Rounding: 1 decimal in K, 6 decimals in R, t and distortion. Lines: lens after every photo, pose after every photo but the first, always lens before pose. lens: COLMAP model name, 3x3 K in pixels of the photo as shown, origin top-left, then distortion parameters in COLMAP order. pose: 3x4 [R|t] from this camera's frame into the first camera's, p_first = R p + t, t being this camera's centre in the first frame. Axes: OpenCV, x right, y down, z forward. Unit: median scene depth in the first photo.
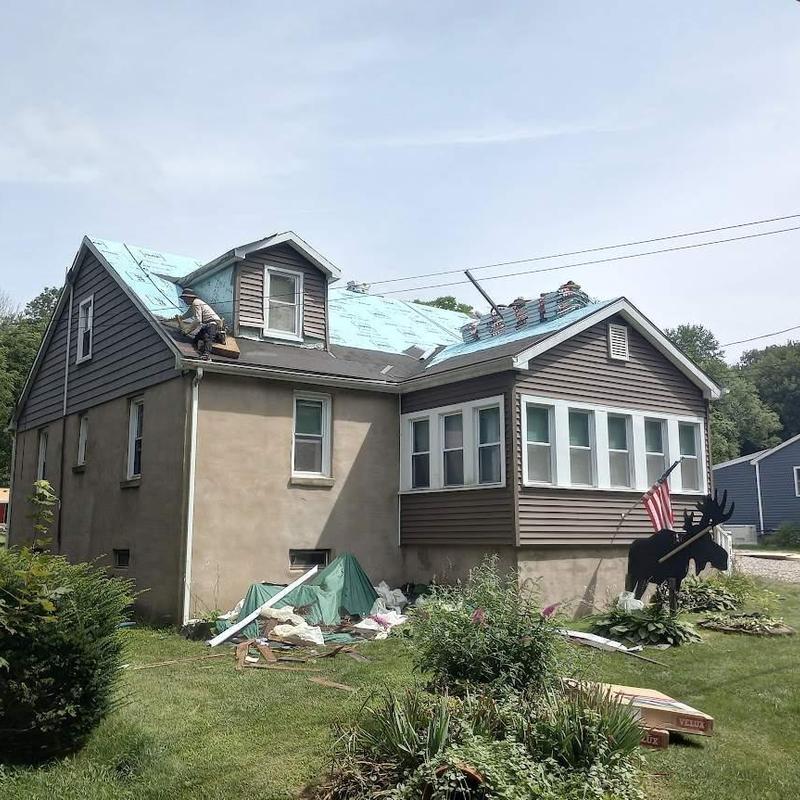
lens RADIAL K [[883.2, 0, 400.0], [0, 883.2, 400.0], [0, 0, 1]] dist [0.027486, 0.005238]
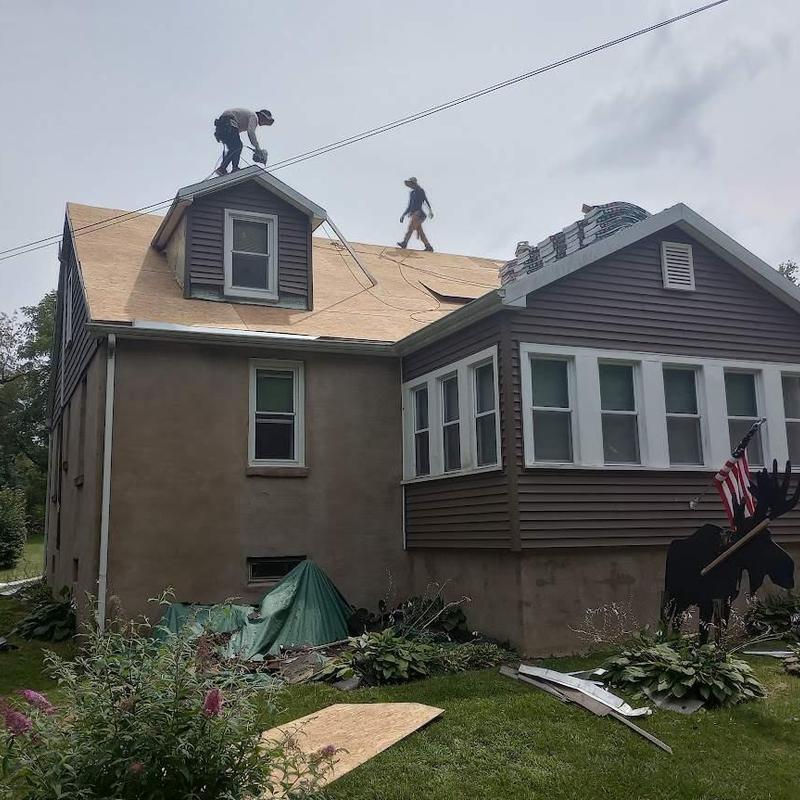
lens RADIAL K [[883.2, 0, 400.0], [0, 883.2, 400.0], [0, 0, 1]] dist [0.027486, 0.005238]
pose [[0.976237, -0.049508, -0.210975, 0.179940], [0.051190, 0.998686, 0.002514, 0.032211], [0.210573, -0.013254, 0.977488, 0.249203]]
